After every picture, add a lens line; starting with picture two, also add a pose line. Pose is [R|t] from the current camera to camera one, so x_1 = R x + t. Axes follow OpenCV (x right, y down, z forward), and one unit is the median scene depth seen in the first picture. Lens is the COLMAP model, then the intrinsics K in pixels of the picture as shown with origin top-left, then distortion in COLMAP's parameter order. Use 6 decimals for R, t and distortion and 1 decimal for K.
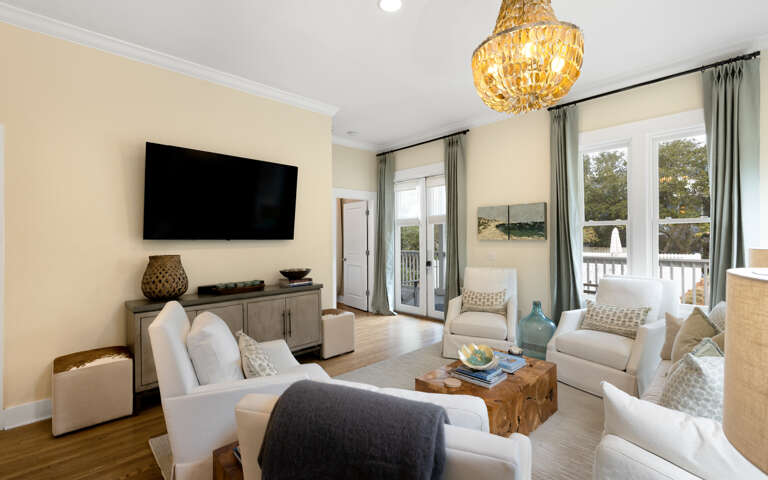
lens RADIAL K [[342.9, 0, 383.5], [0, 342.9, 237.8], [0, 0, 1]] dist [-0.004863, -0.000494]
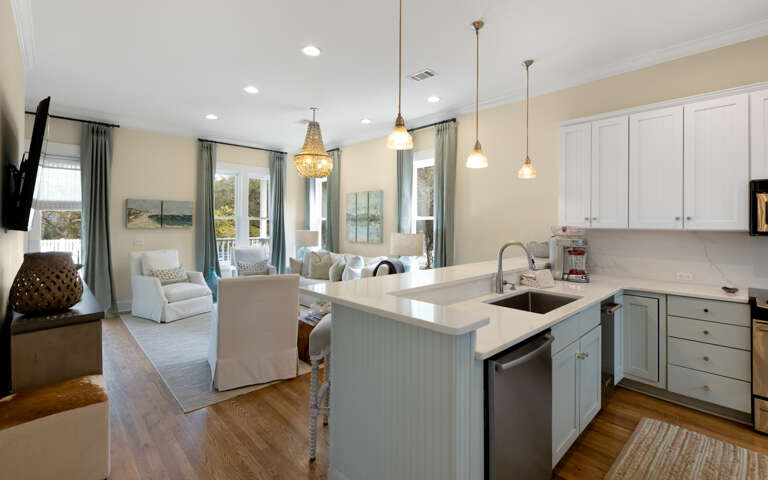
lens RADIAL K [[342.9, 0, 388.9], [0, 342.9, 222.0], [0, 0, 1]] dist [-0.004863, -0.000494]
pose [[-0.018263, 0.008778, 0.999795, -0.922924], [-0.006380, 0.999940, -0.008896, -0.009748], [-0.999813, -0.006541, -0.018206, 0.187112]]
